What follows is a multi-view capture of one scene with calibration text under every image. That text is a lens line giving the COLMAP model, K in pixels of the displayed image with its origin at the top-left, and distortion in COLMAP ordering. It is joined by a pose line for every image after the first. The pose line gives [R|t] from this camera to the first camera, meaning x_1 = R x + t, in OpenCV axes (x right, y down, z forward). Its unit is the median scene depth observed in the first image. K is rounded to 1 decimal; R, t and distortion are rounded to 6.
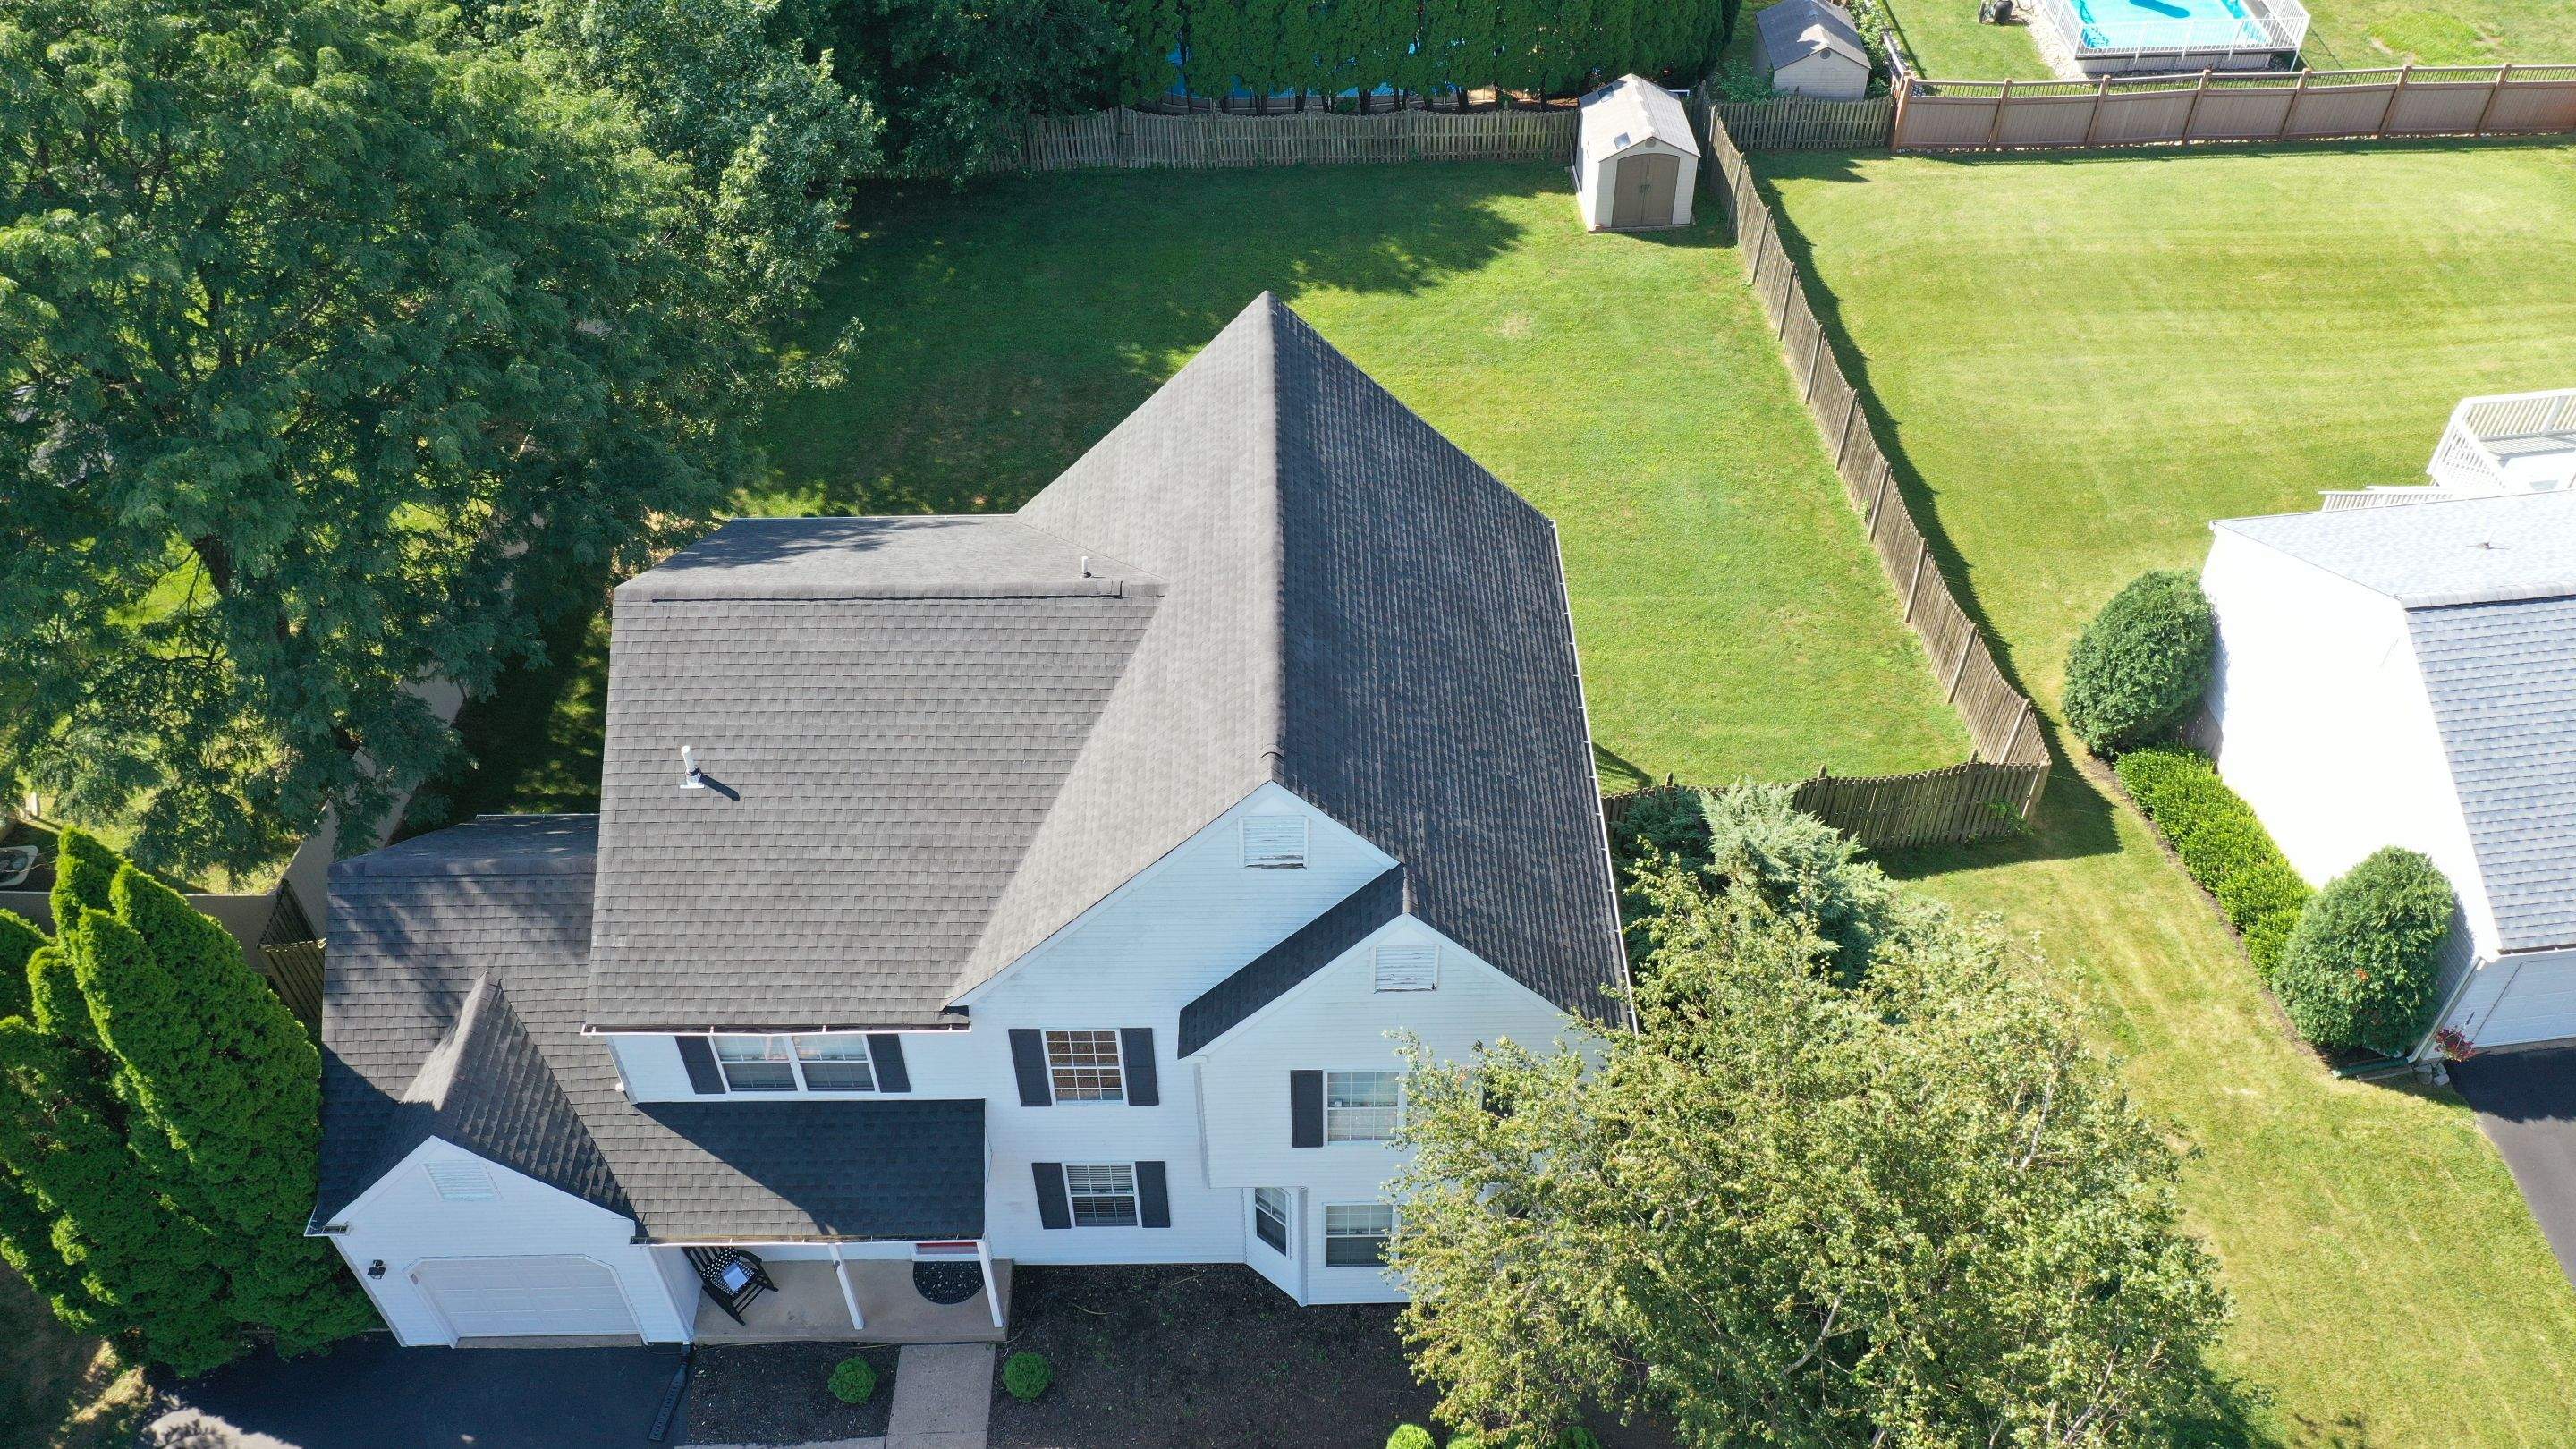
lens RADIAL K [[2041.2, 0, 1283.8], [0, 2041.2, 729.0], [0, 0, 1]] dist [0.016302, -0.001941]
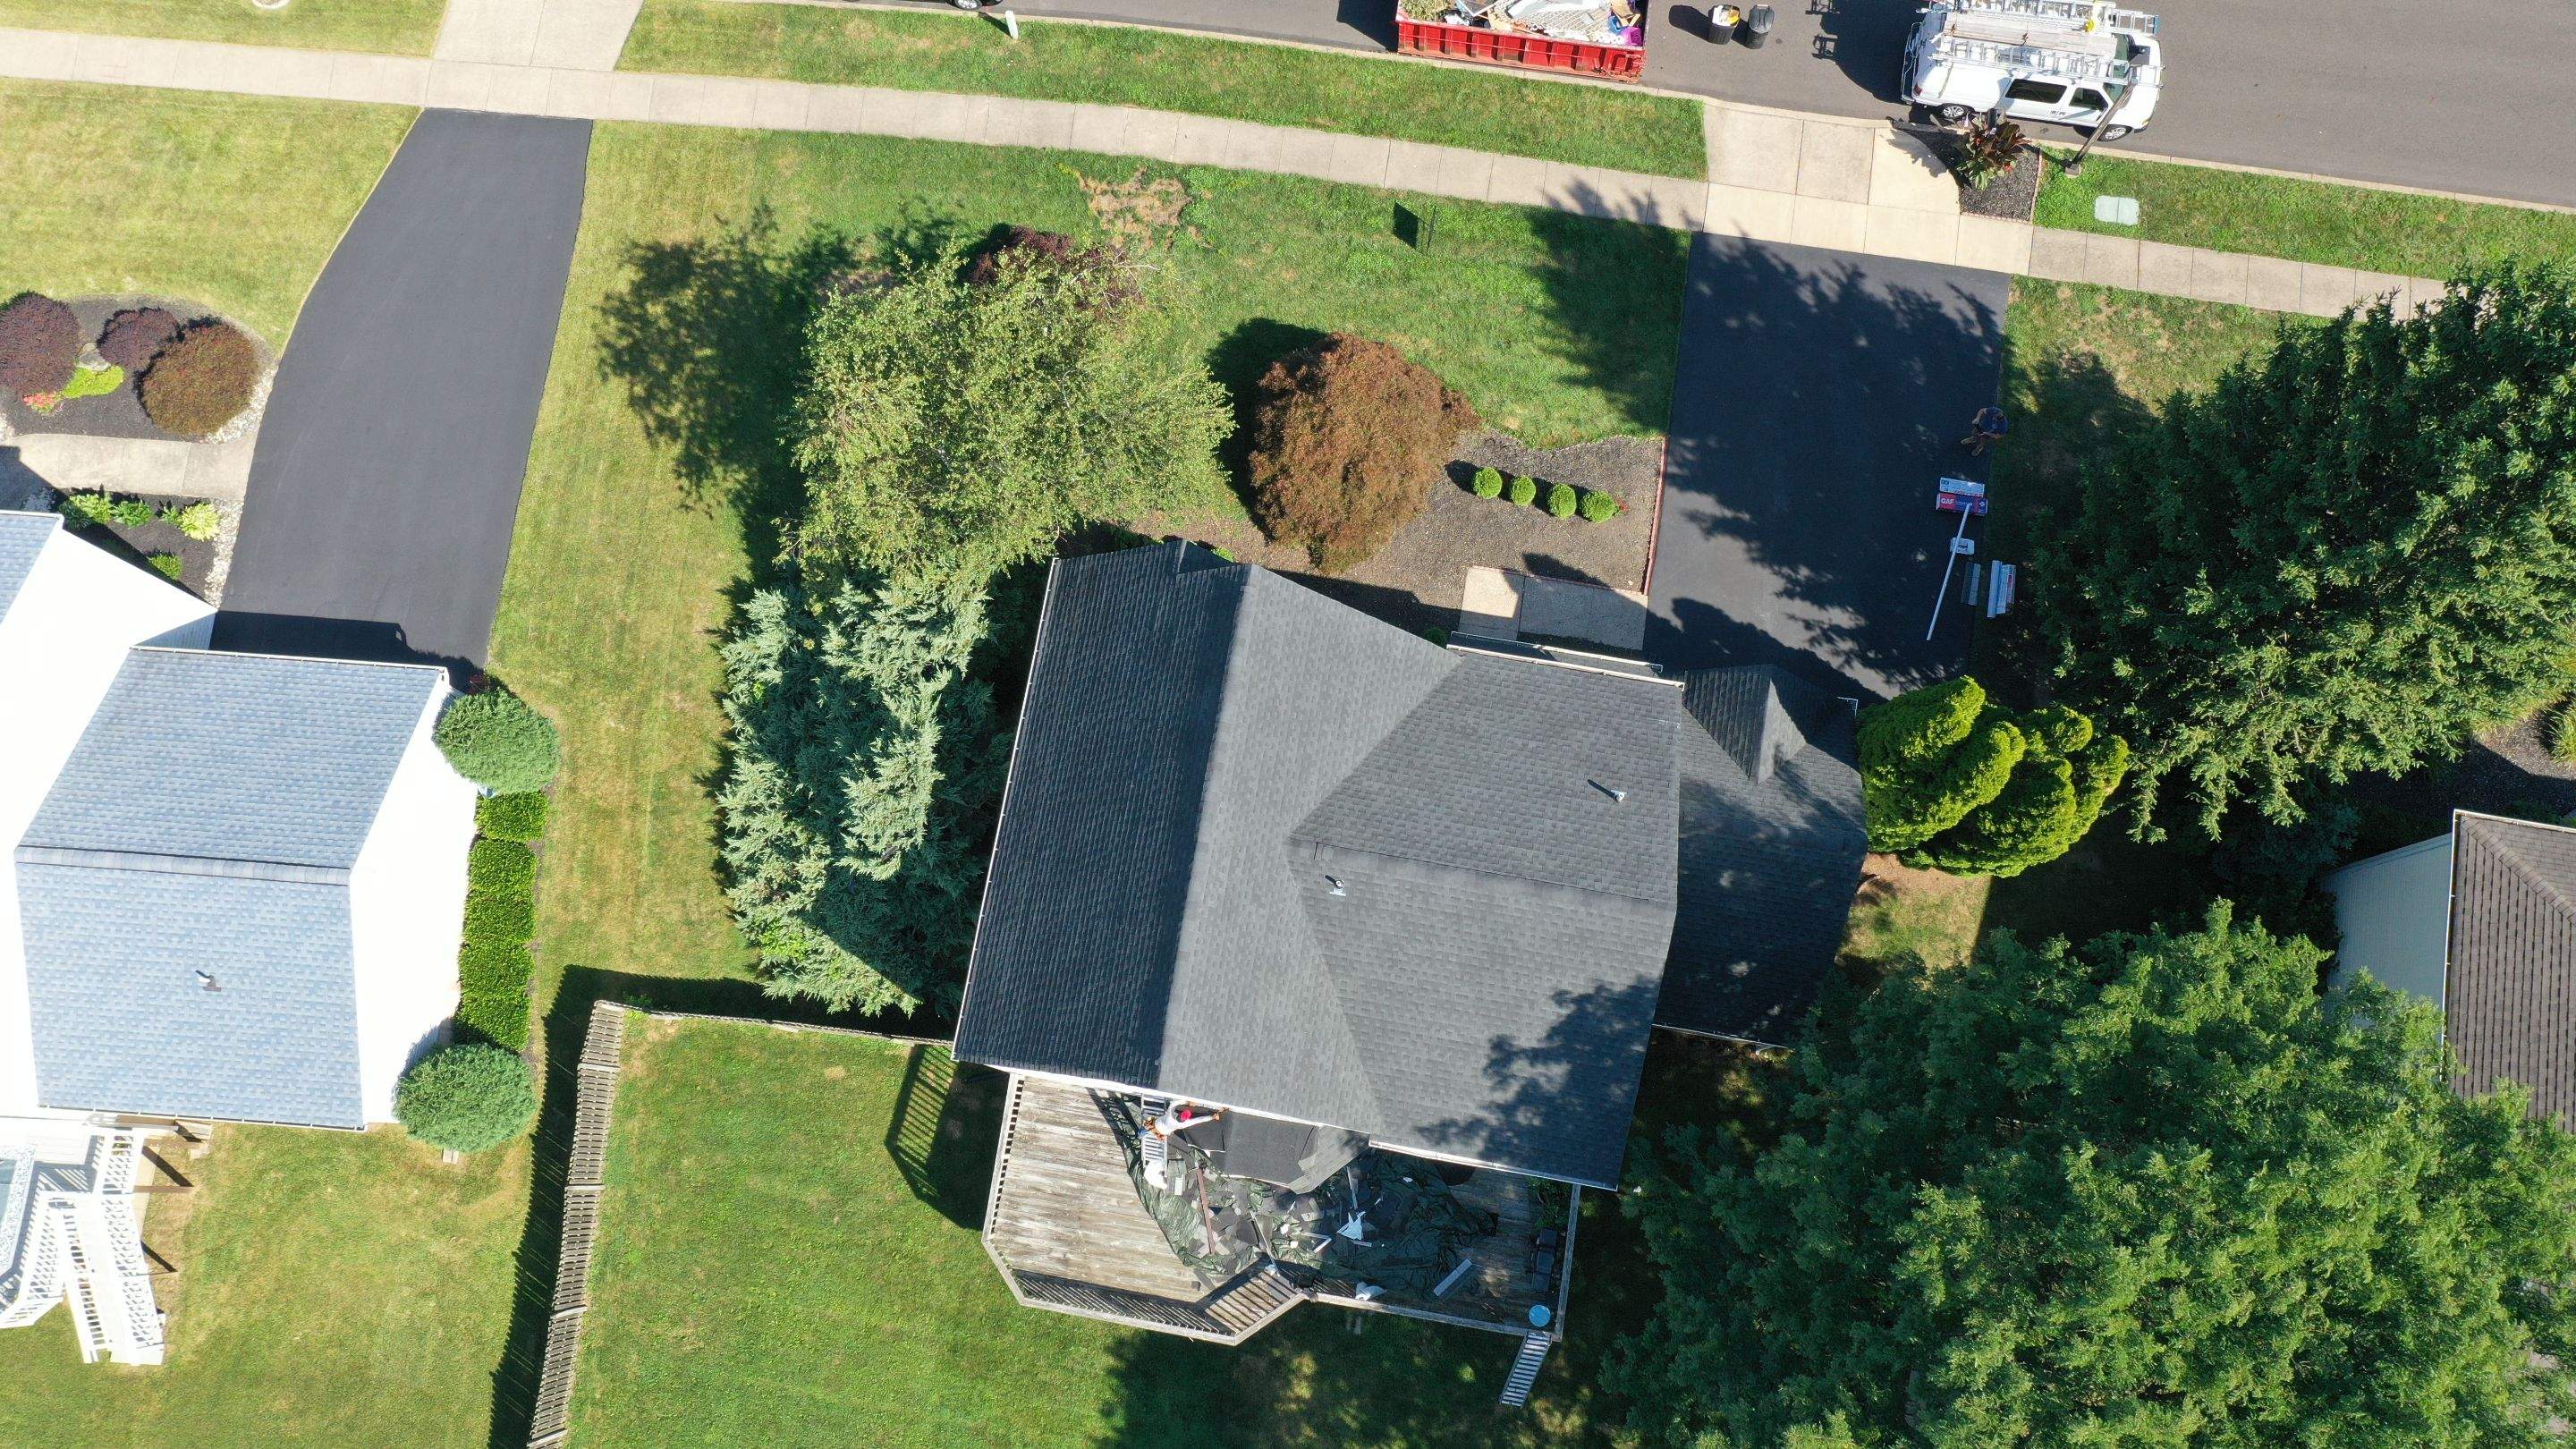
lens RADIAL K [[2041.2, 0, 1295.0], [0, 2041.2, 714.3], [0, 0, 1]] dist [0.016302, -0.001941]
pose [[-0.983939, -0.164611, 0.069044, -0.137412], [0.146233, -0.521498, 0.840628, -1.123120], [-0.102371, 0.837223, 0.537194, 0.160428]]
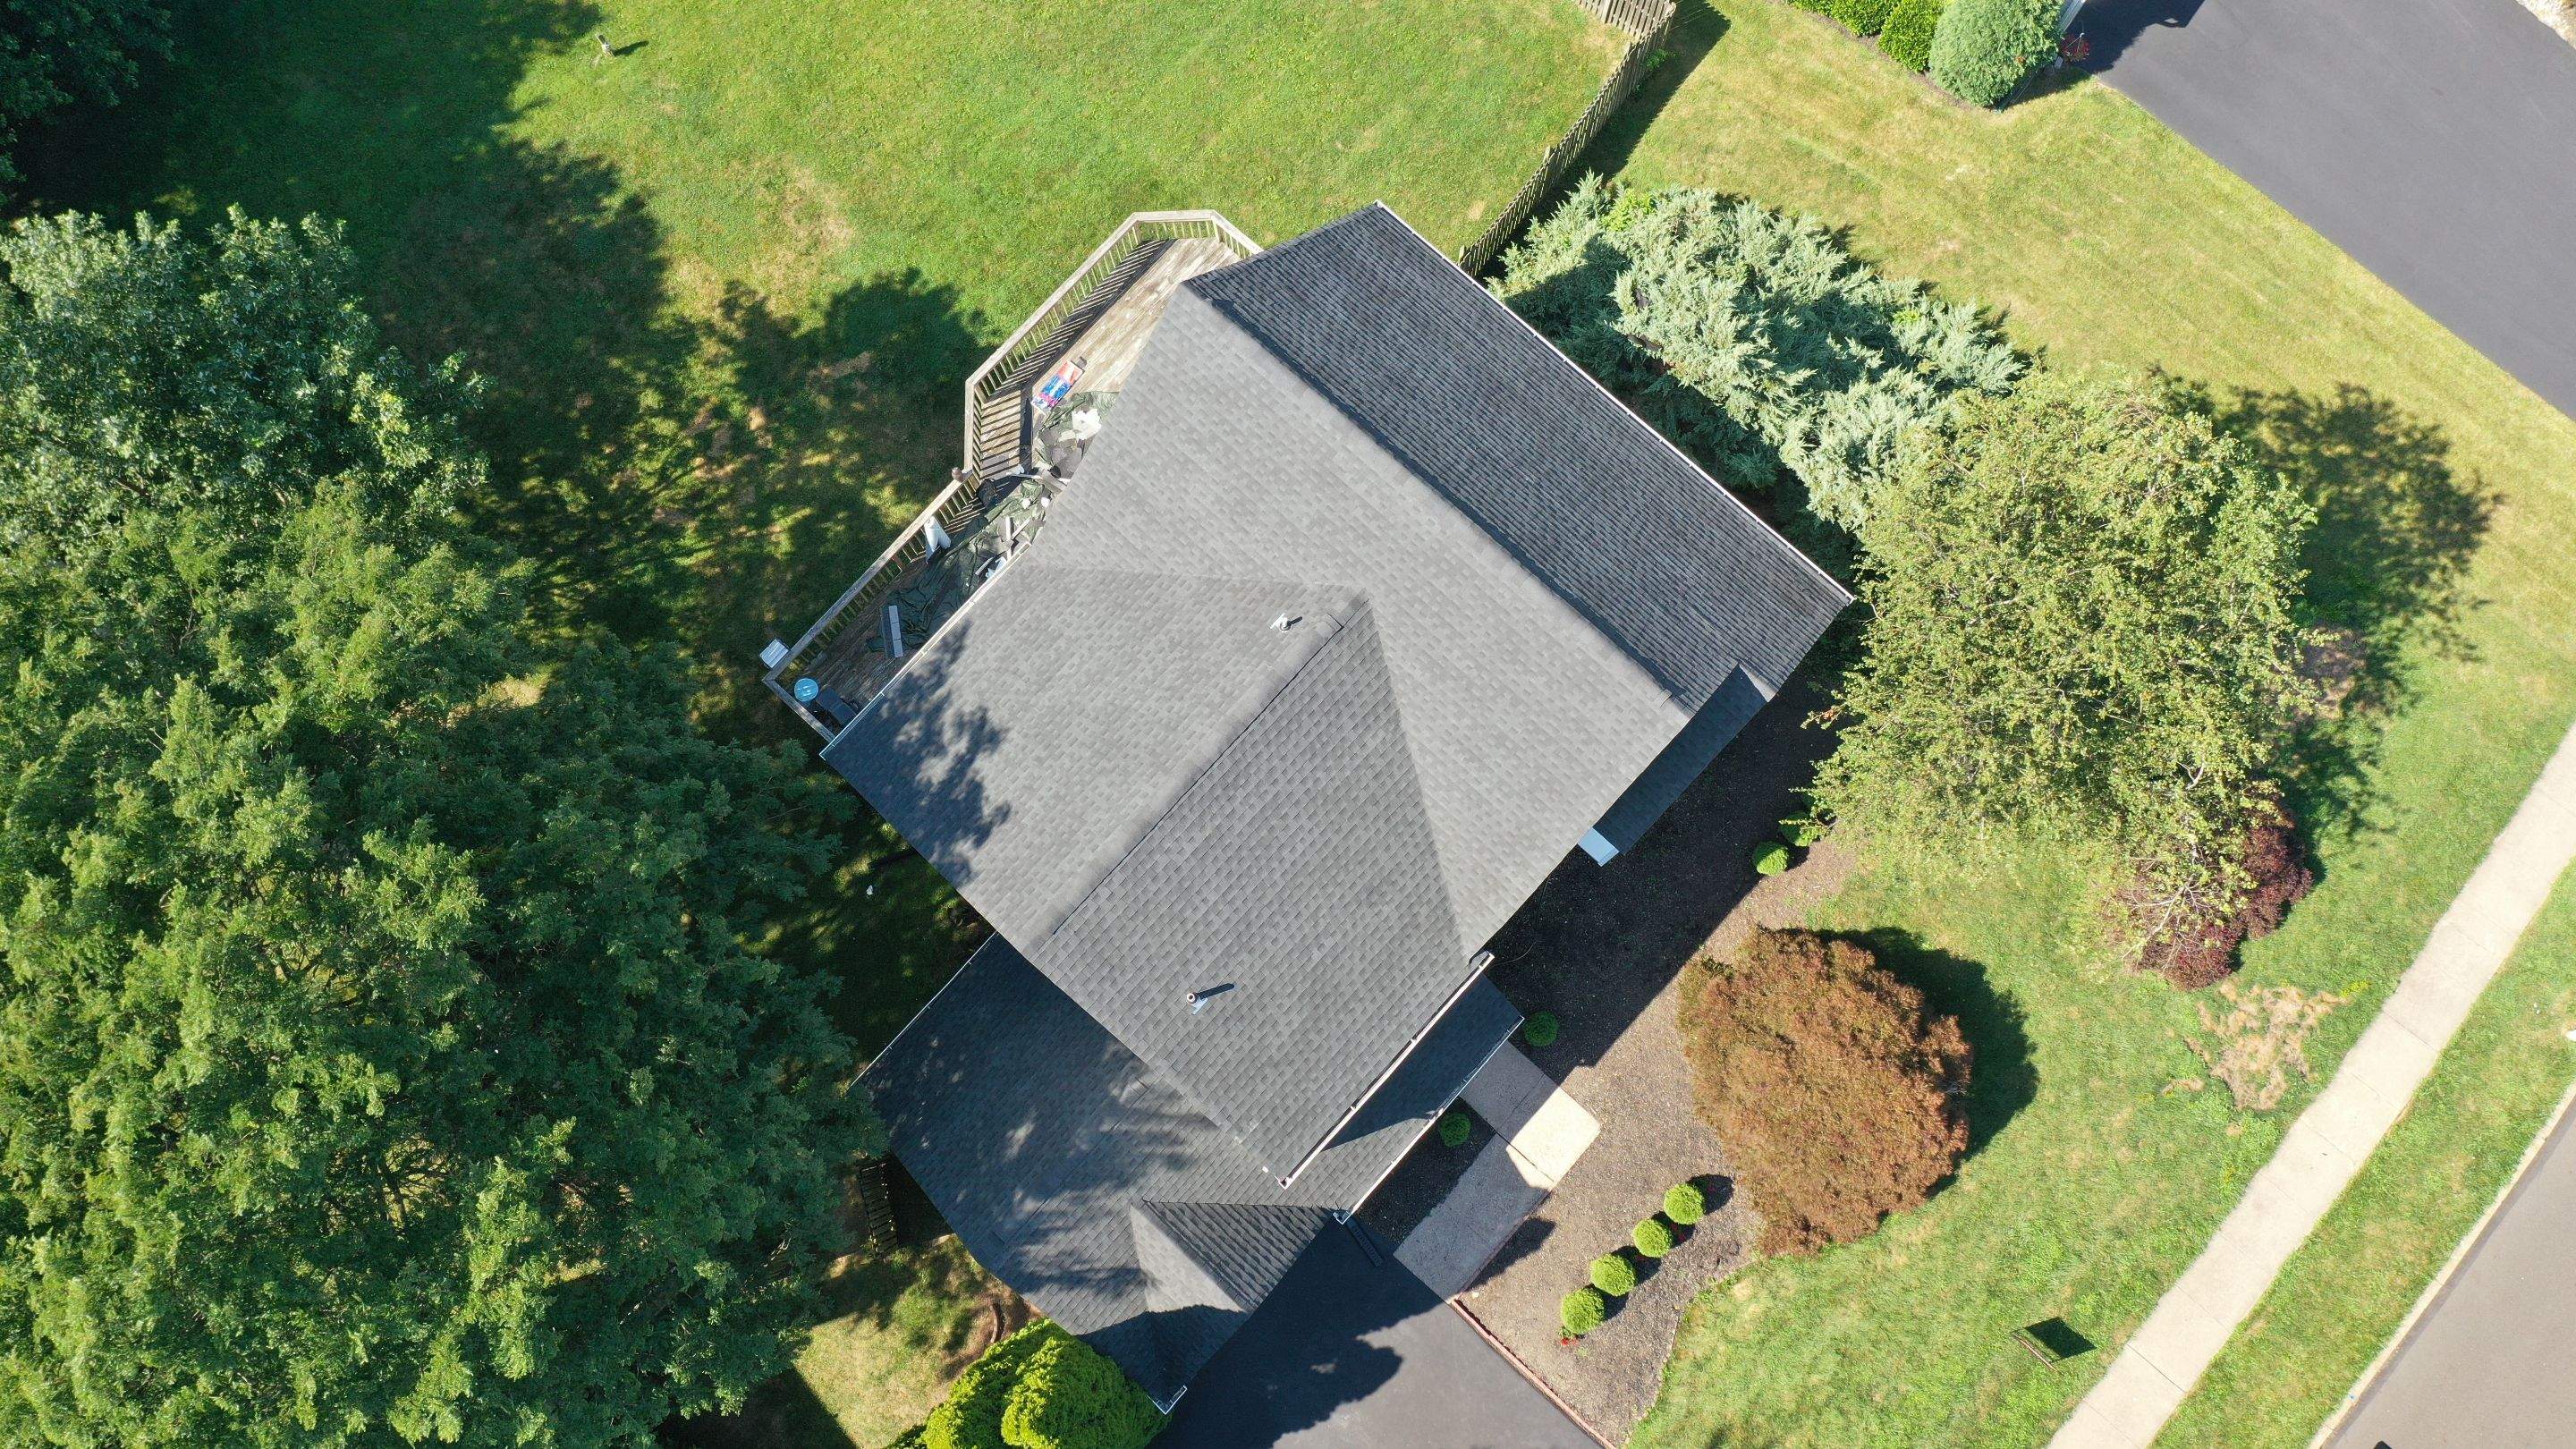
lens RADIAL K [[2041.2, 0, 1290.3], [0, 2041.2, 729.8], [0, 0, 1]] dist [0.016302, -0.001941]
pose [[0.677591, -0.721424, 0.142891, -0.280363], [0.520527, 0.607700, 0.599793, -0.670375], [-0.519540, -0.332036, 0.787293, 0.105380]]
